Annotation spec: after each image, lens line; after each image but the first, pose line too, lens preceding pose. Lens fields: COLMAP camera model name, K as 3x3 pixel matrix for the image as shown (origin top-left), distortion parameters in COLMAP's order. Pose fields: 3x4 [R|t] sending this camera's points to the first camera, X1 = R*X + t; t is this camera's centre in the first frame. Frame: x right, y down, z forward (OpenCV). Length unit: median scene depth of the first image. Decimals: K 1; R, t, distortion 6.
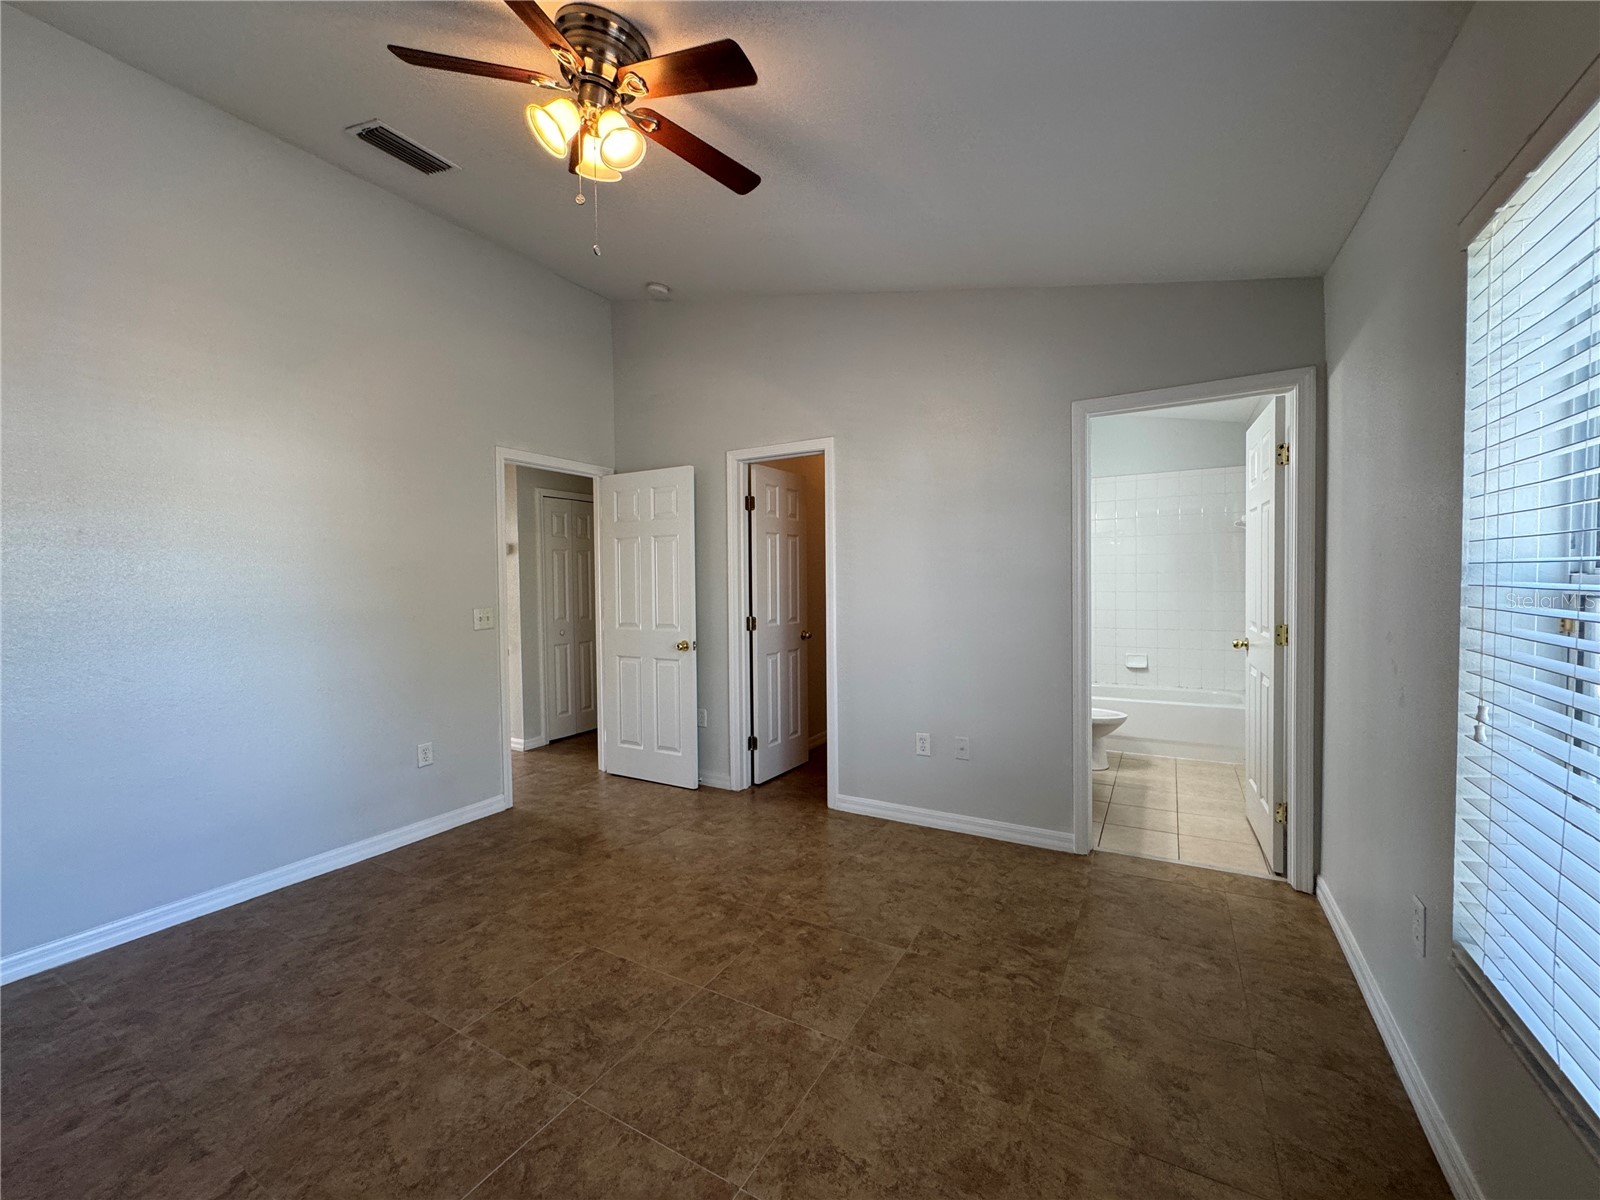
lens RADIAL K [[638.4, 0, 797.9], [0, 638.4, 595.5], [0, 0, 1]] dist [-0.002616, 0.000106]
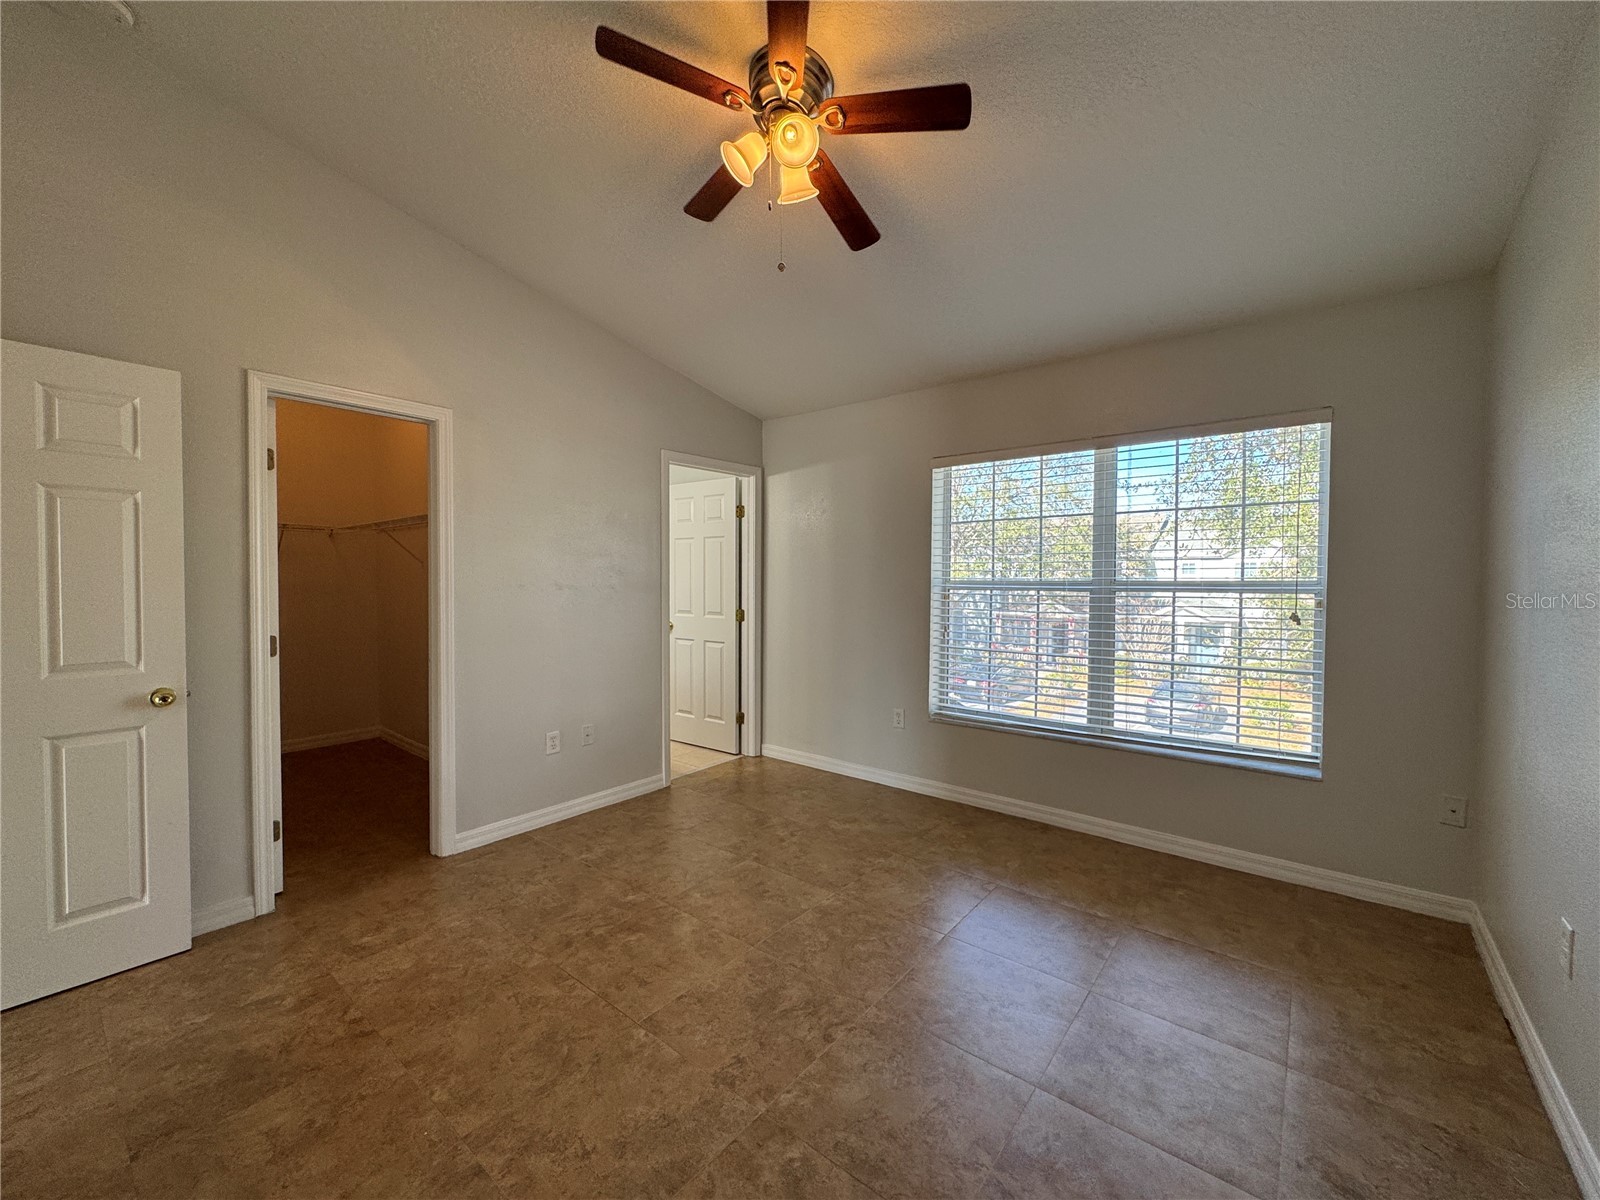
lens RADIAL K [[638.4, 0, 803.4], [0, 638.4, 598.2], [0, 0, 1]] dist [-0.002616, 0.000106]
pose [[0.155905, -0.016280, 0.987638, -0.918973], [0.016686, 0.999765, 0.013846, -0.006274], [-0.987631, 0.014321, 0.156140, 0.547582]]
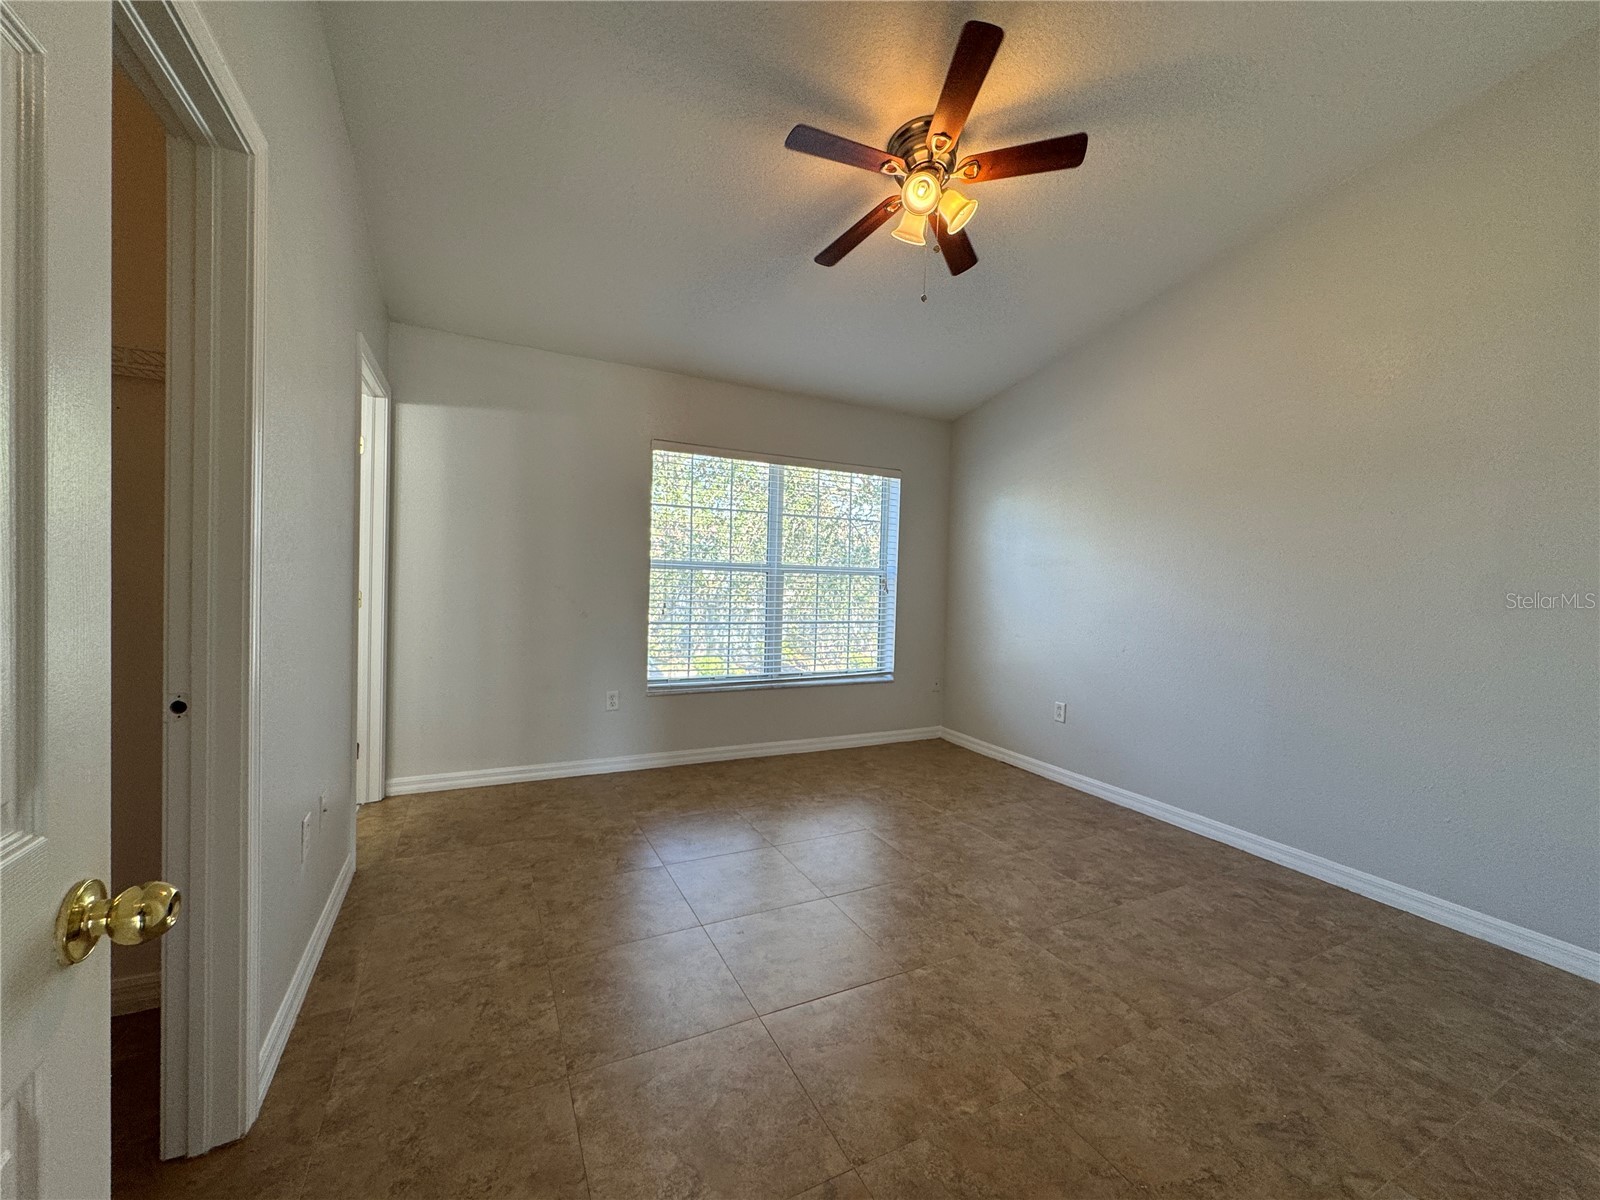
lens RADIAL K [[638.4, 0, 800.0], [0, 638.4, 591.4], [0, 0, 1]] dist [-0.002616, 0.000106]
pose [[-0.837150, -0.024438, 0.546428, -0.557588], [-0.008133, 0.999447, 0.032239, 0.003273], [-0.546913, 0.022545, -0.836886, 1.509605]]
